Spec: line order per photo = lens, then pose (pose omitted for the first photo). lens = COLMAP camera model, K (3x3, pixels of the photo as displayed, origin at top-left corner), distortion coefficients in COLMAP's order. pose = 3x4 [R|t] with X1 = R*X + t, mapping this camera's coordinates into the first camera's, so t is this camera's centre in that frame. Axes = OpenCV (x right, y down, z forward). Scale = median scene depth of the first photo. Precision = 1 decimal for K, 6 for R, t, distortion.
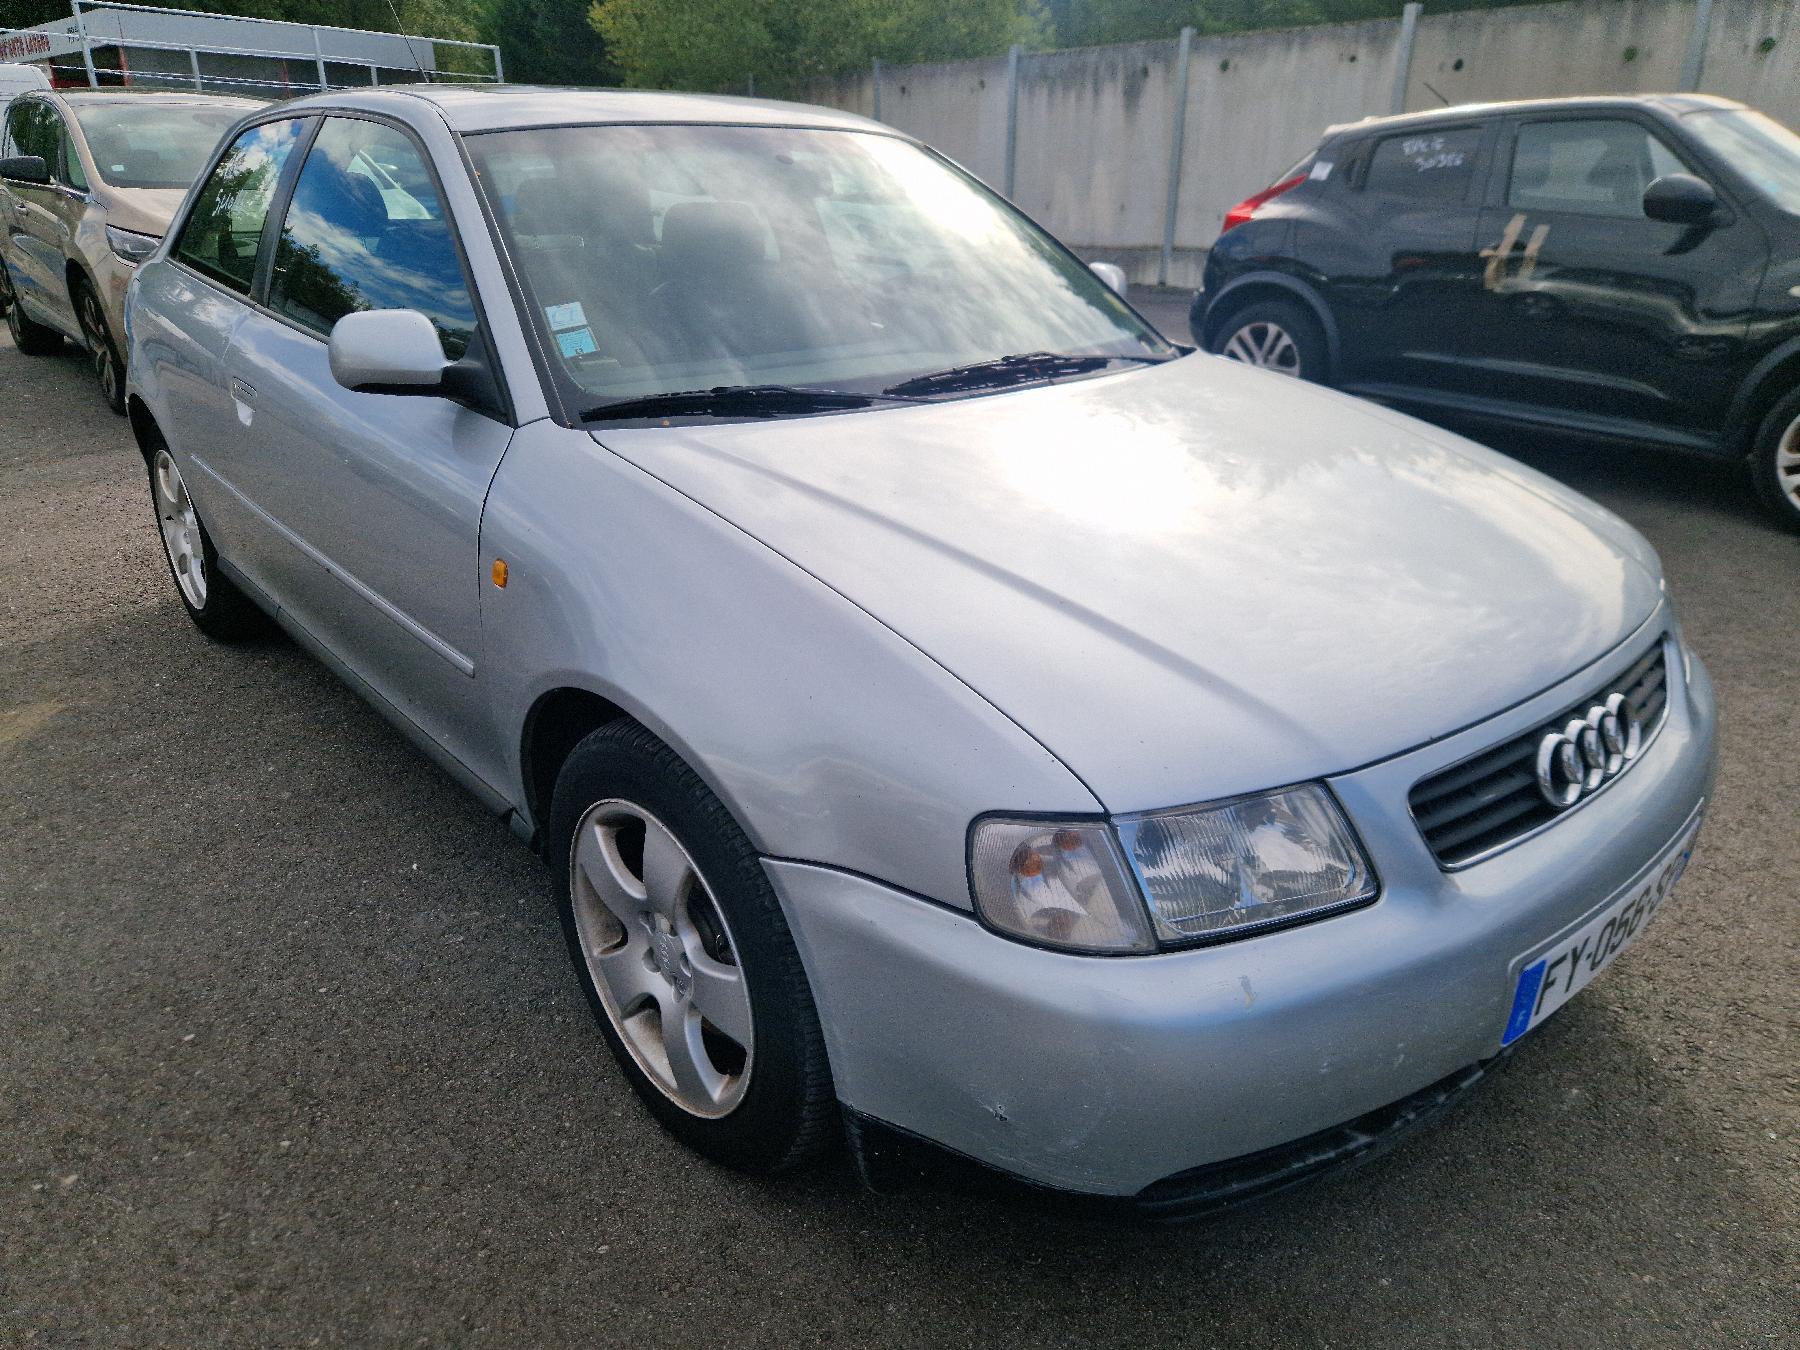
lens RADIAL K [[1231.2, 0, 901.5], [0, 1231.2, 668.5], [0, 0, 1]] dist [0.037070, -0.032873]
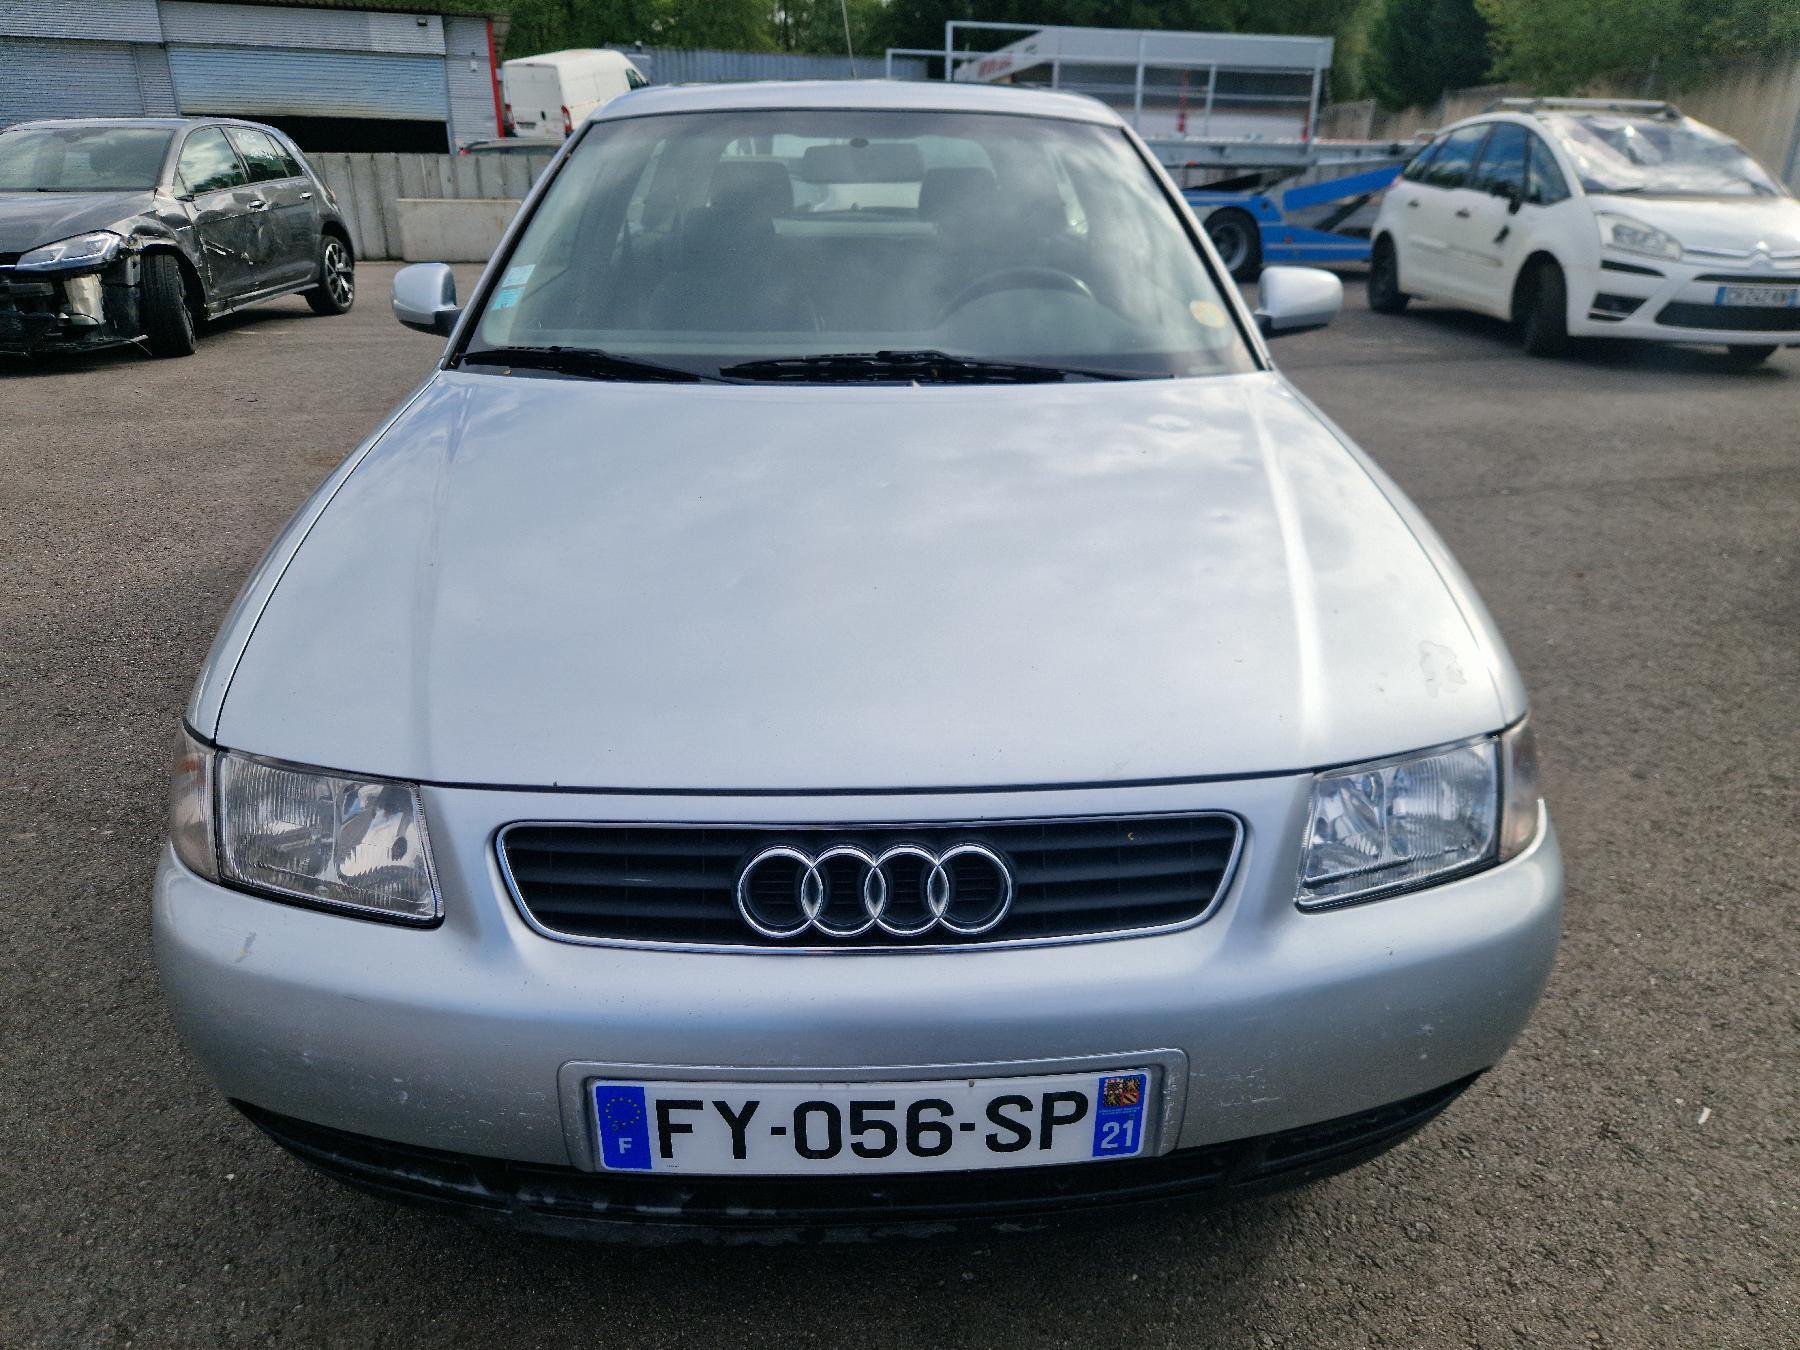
lens RADIAL K [[1231.2, 0, 902.9], [0, 1231.2, 687.0], [0, 0, 1]] dist [0.037070, -0.032873]
pose [[0.780388, 0.244971, -0.575312, 0.801875], [-0.237313, 0.967259, 0.089959, -0.107700], [0.578513, 0.066326, 0.812972, 0.305332]]
